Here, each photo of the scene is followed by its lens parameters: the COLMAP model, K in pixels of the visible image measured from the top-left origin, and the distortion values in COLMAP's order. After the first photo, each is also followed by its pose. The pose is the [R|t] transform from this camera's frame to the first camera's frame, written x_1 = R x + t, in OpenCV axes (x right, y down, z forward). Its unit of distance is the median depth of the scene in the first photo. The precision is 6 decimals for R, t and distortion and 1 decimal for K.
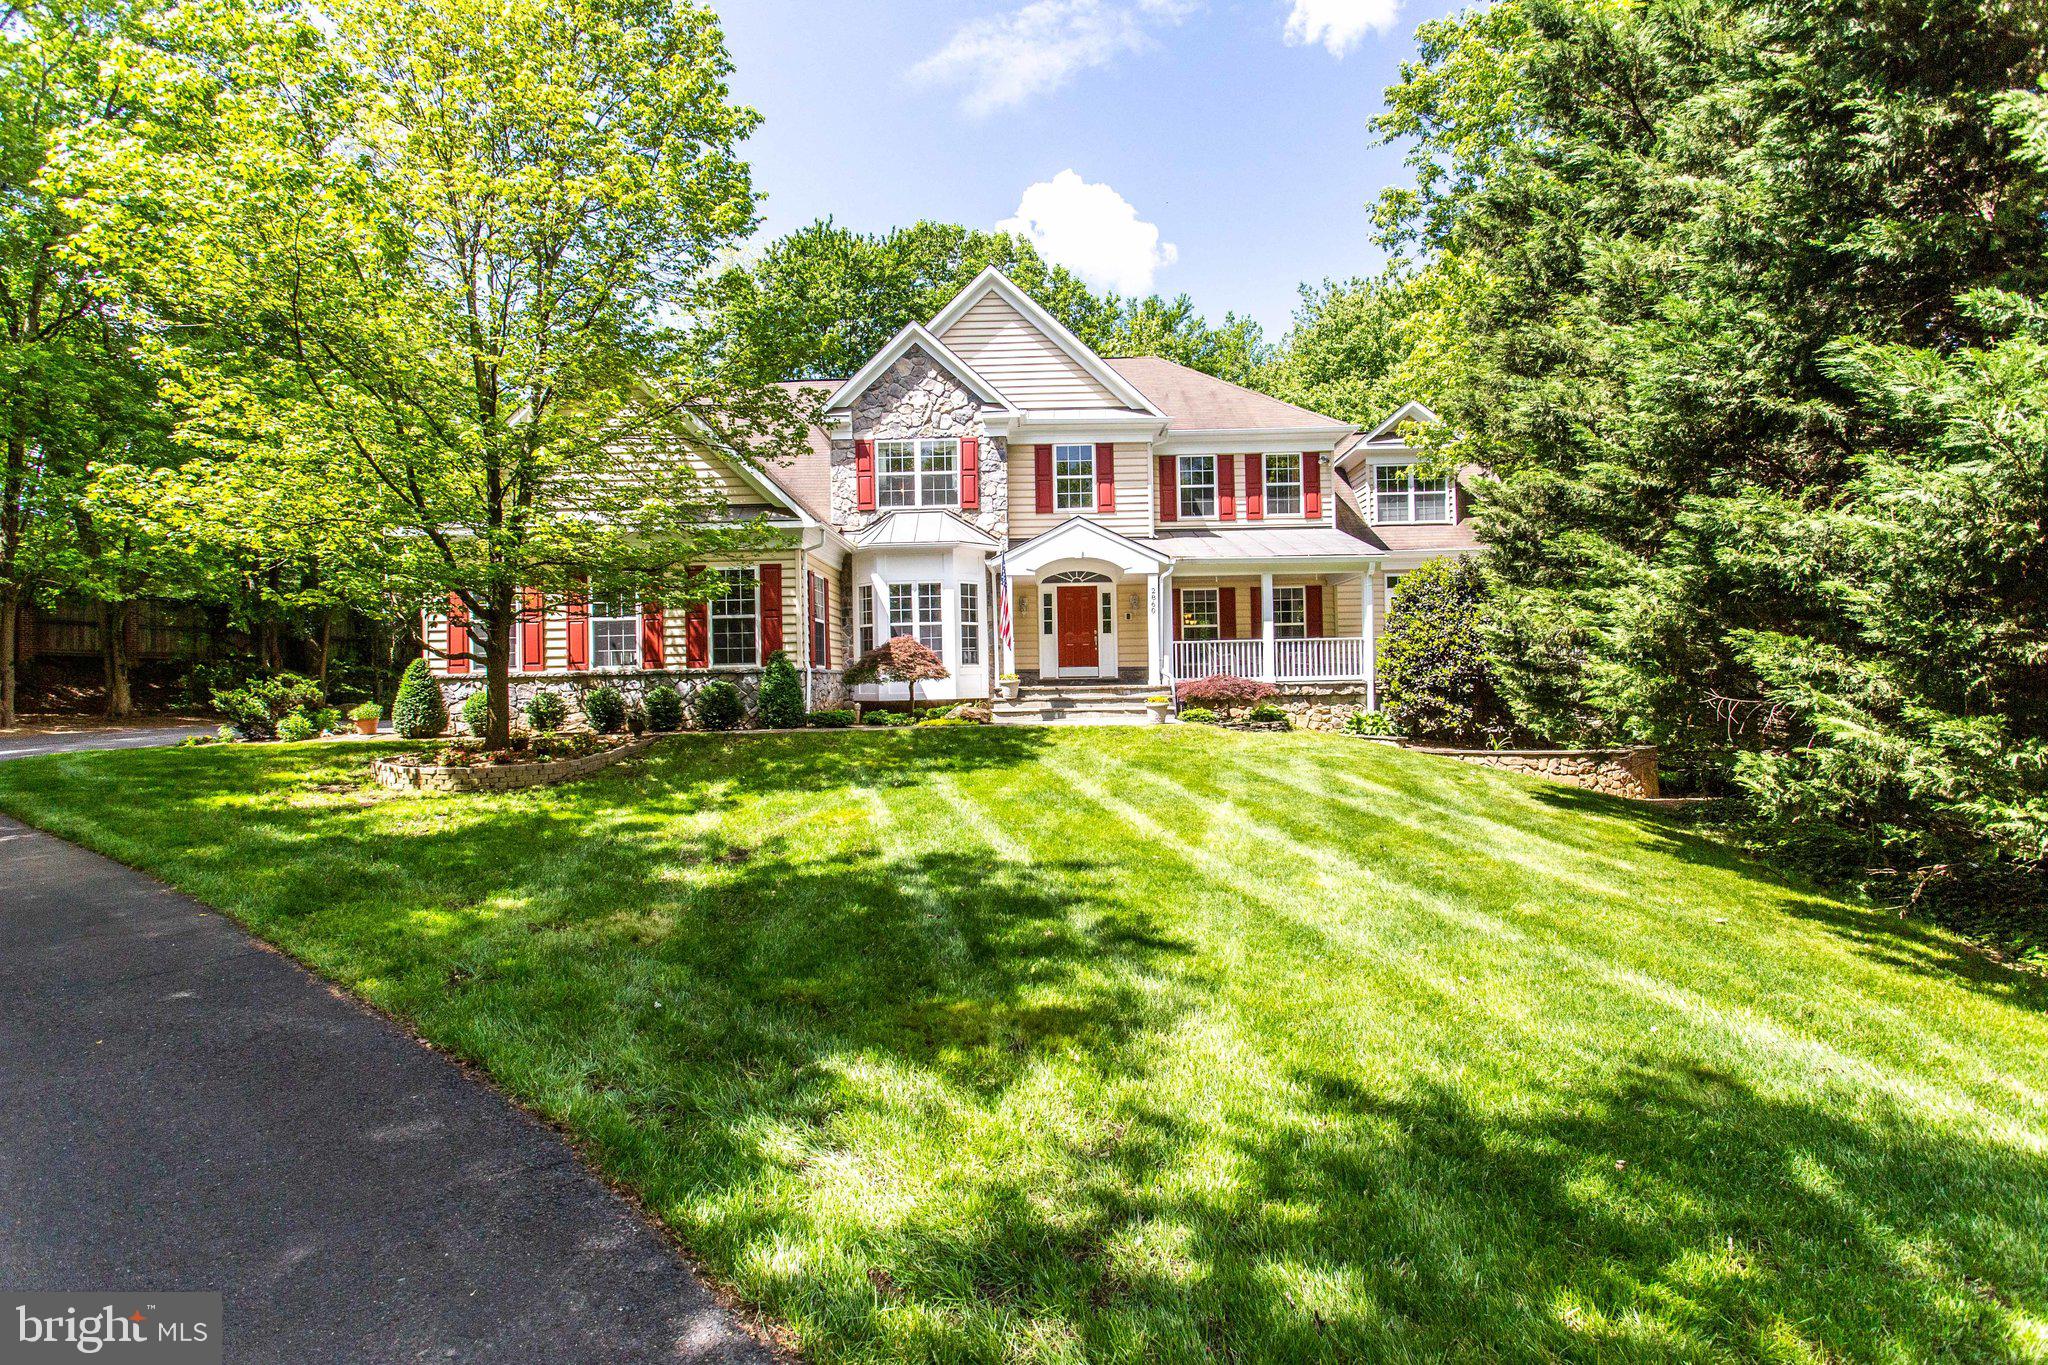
lens RADIAL K [[988.0, 0, 1068.5], [0, 988.0, 723.2], [0, 0, 1]] dist [-0.011922, -0.000345]
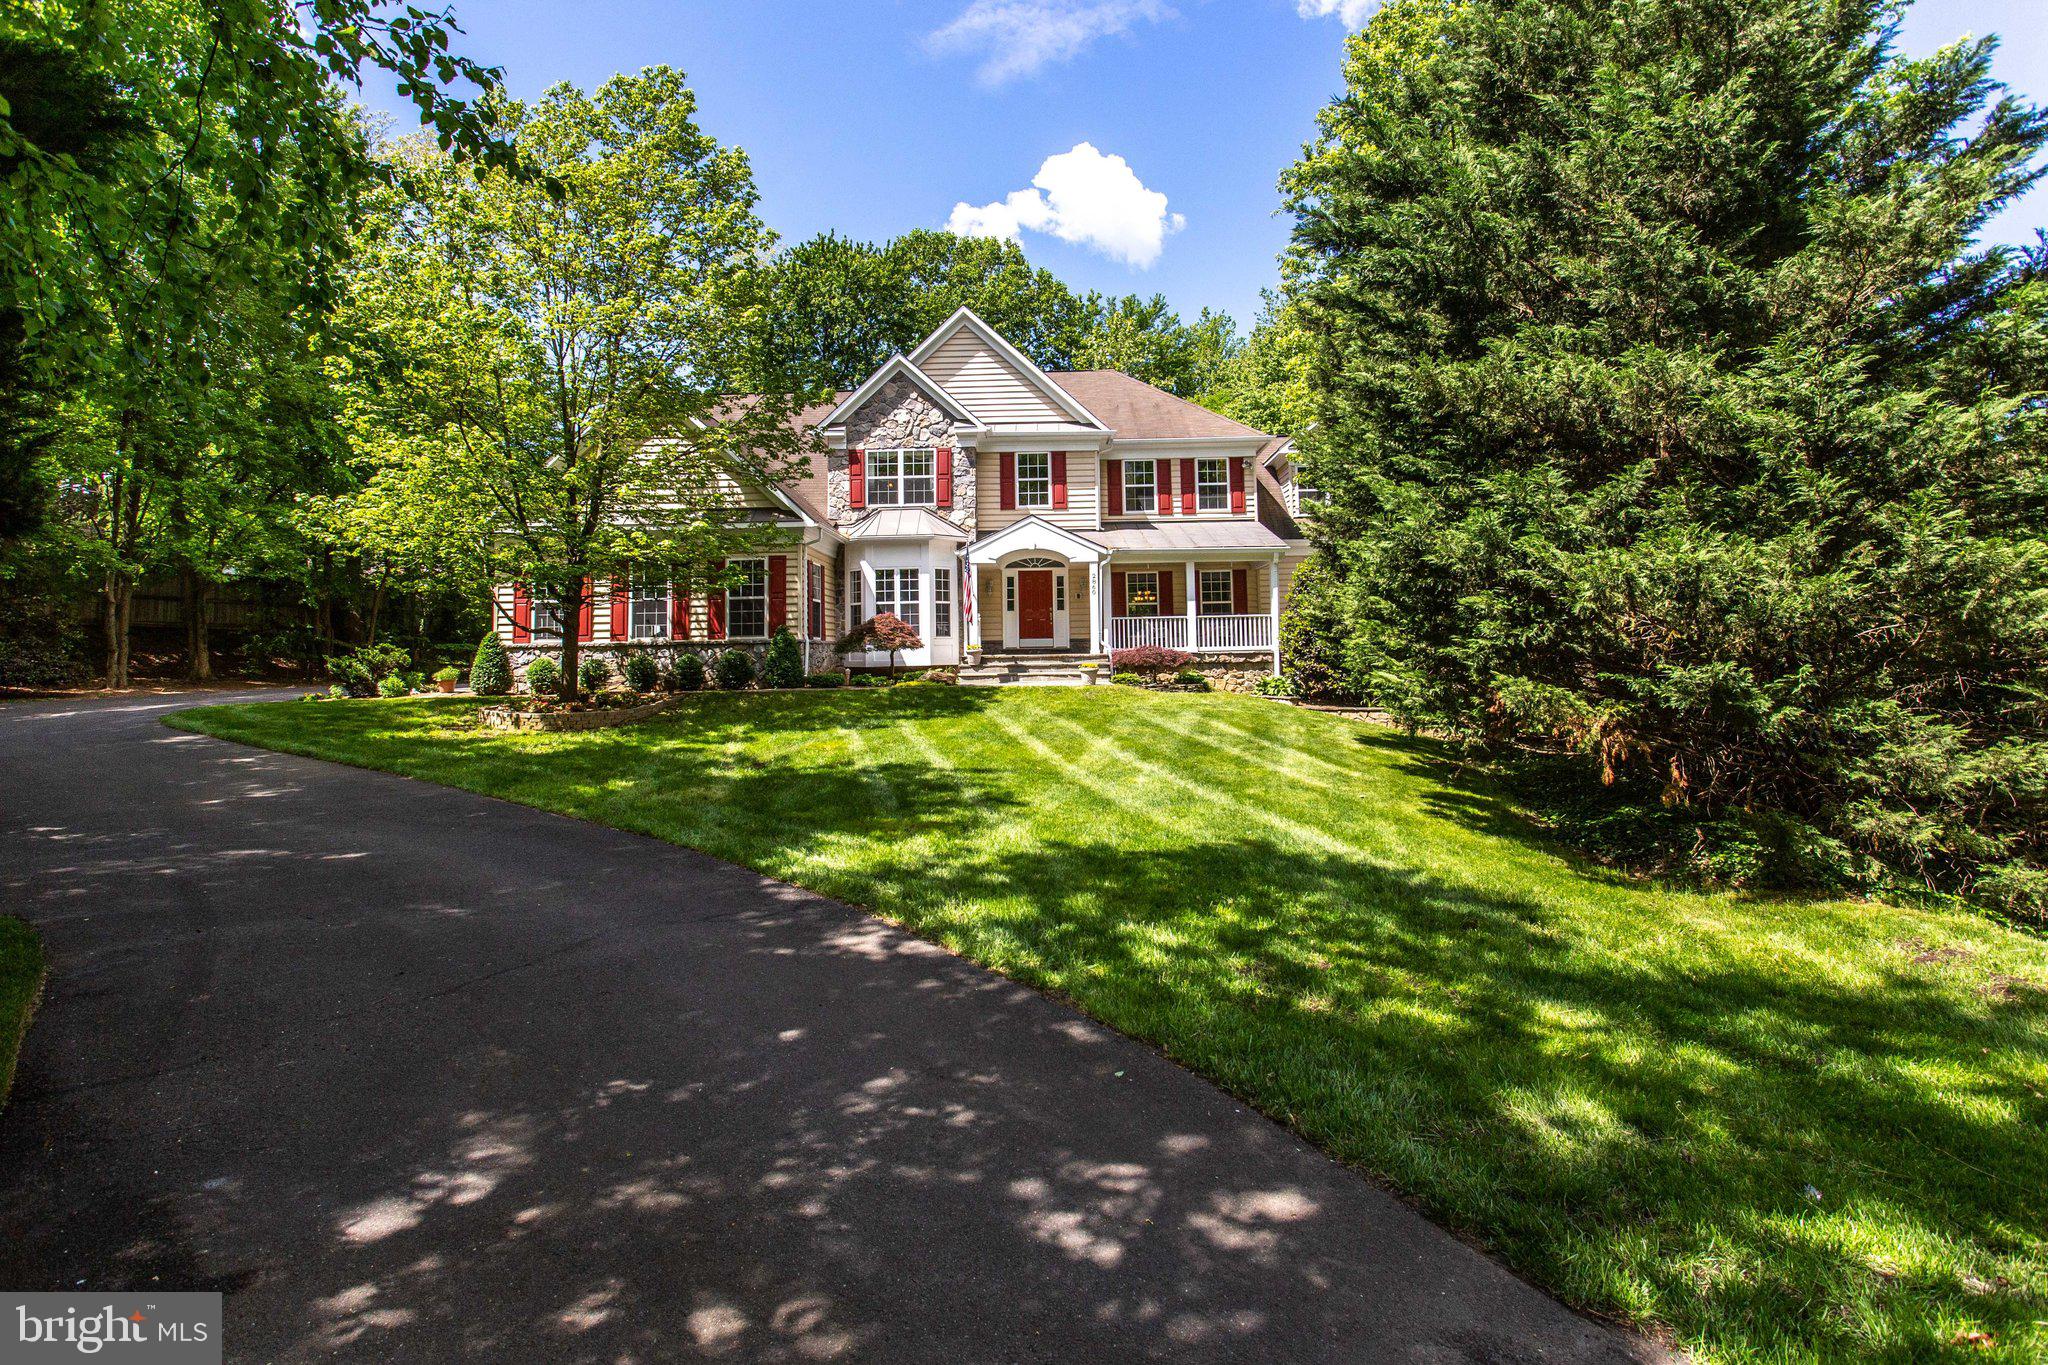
lens RADIAL K [[1033.3, 0, 1084.1], [0, 1033.3, 634.0], [0, 0, 1]] dist [-0.003325, -0.000678]
pose [[0.999982, 0.001172, 0.005929, 0.065743], [-0.000817, 0.998220, -0.059637, 0.012100], [-0.005989, 0.059631, 0.998203, -0.254298]]
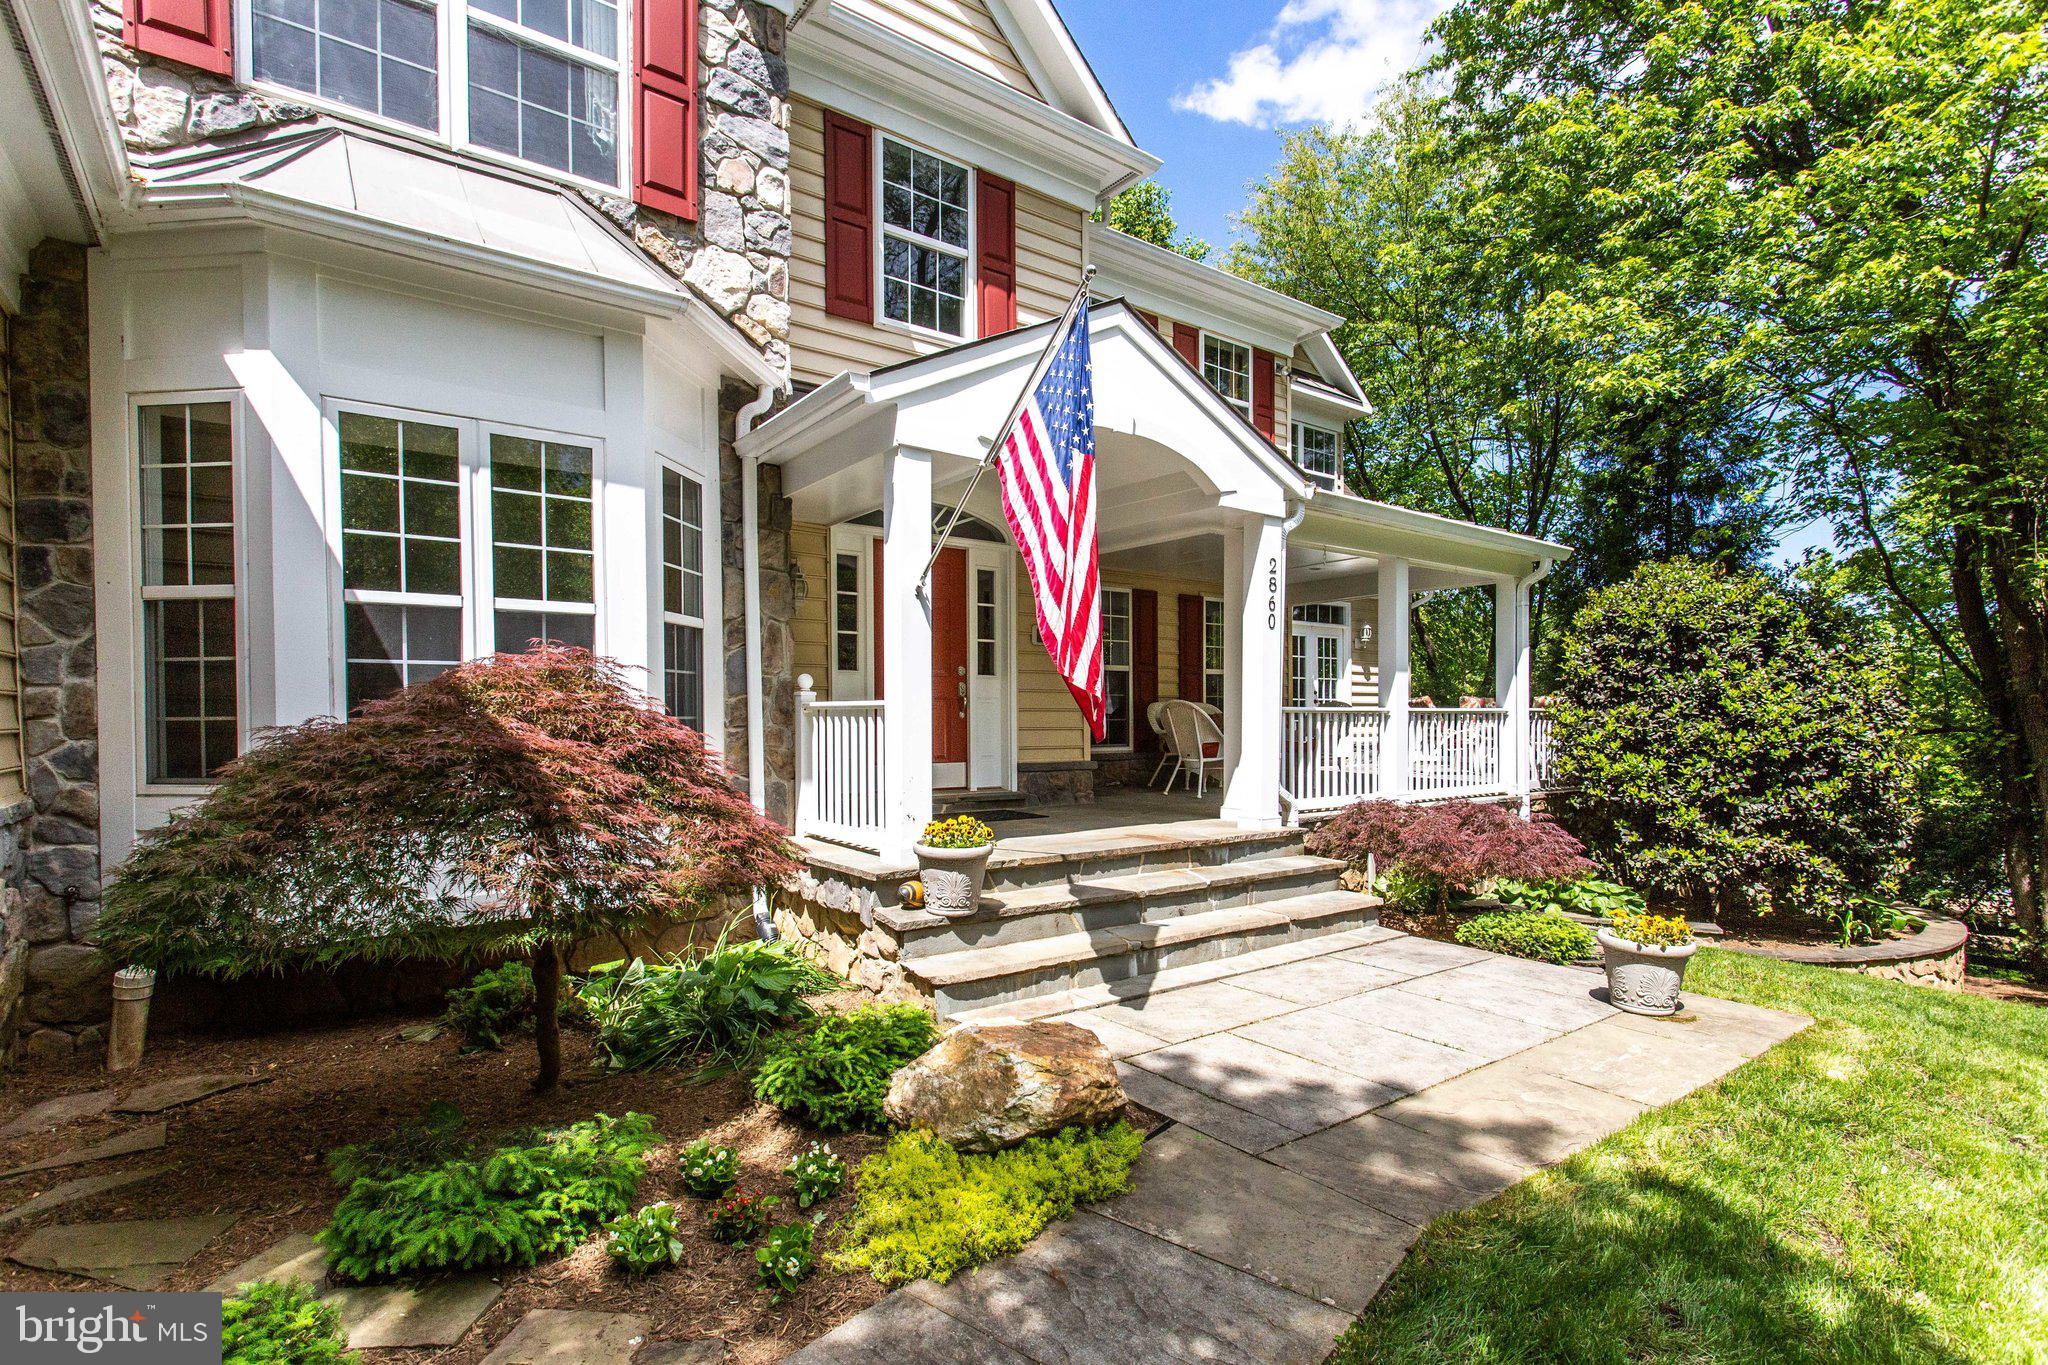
lens RADIAL K [[988.0, 0, 1079.1], [0, 988.0, 753.3], [0, 0, 1]] dist [-0.011922, -0.000345]
pose [[0.791276, -0.007711, 0.611411, -0.188623], [0.017491, 0.999797, -0.010027, -0.061890], [-0.611209, 0.018629, 0.791250, 0.746730]]
